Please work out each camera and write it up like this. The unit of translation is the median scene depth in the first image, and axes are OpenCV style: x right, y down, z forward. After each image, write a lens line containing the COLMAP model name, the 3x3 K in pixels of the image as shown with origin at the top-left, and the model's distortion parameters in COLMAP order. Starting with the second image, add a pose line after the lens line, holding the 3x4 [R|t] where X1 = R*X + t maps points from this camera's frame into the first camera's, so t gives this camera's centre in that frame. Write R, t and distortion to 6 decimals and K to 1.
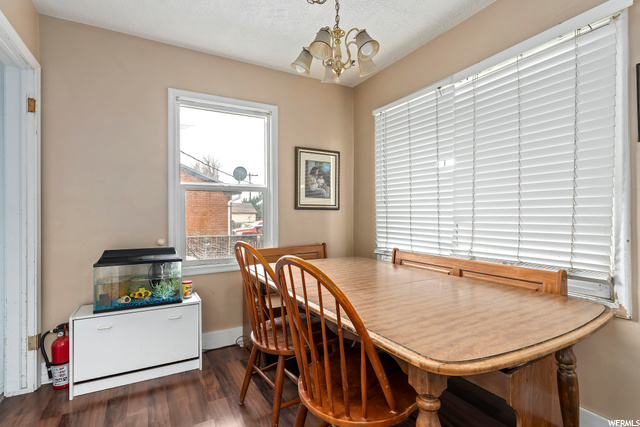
lens RADIAL K [[309.5, 0, 317.1], [0, 309.5, 212.8], [0, 0, 1]] dist [0.003516, -0.000979]
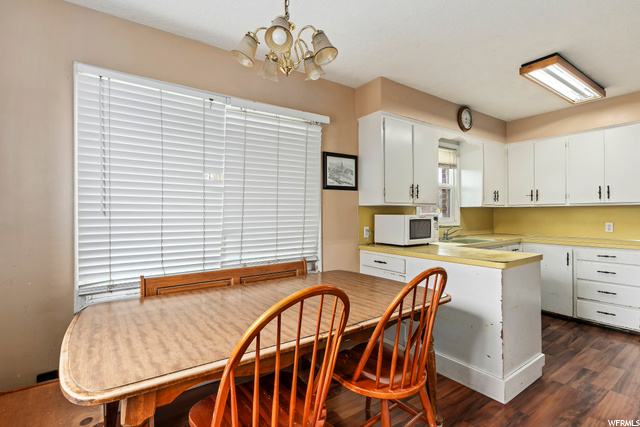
lens RADIAL K [[309.5, 0, 316.0], [0, 309.5, 213.3], [0, 0, 1]] dist [0.003516, -0.000979]
pose [[-0.087228, 0.007352, 0.996161, -0.535479], [0.003979, 0.999967, -0.007032, -0.030255], [-0.996180, 0.003350, -0.087254, 0.661661]]
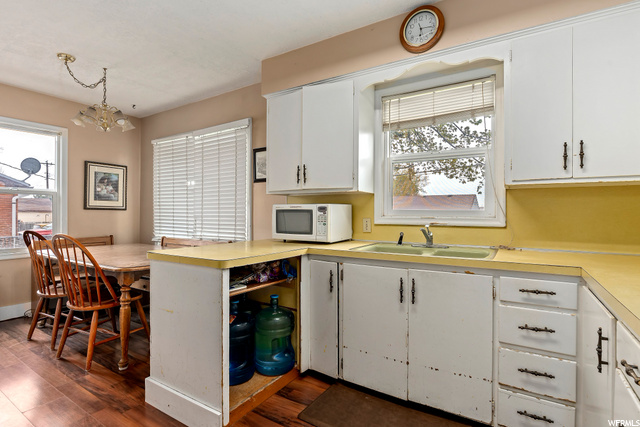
lens RADIAL K [[309.5, 0, 303.4], [0, 309.5, 212.9], [0, 0, 1]] dist [0.003516, -0.000979]
pose [[0.888607, 0.007931, 0.458601, 0.168791], [-0.009092, 0.999959, 0.000325, -0.005791], [-0.458579, -0.004459, 0.888642, -0.649786]]
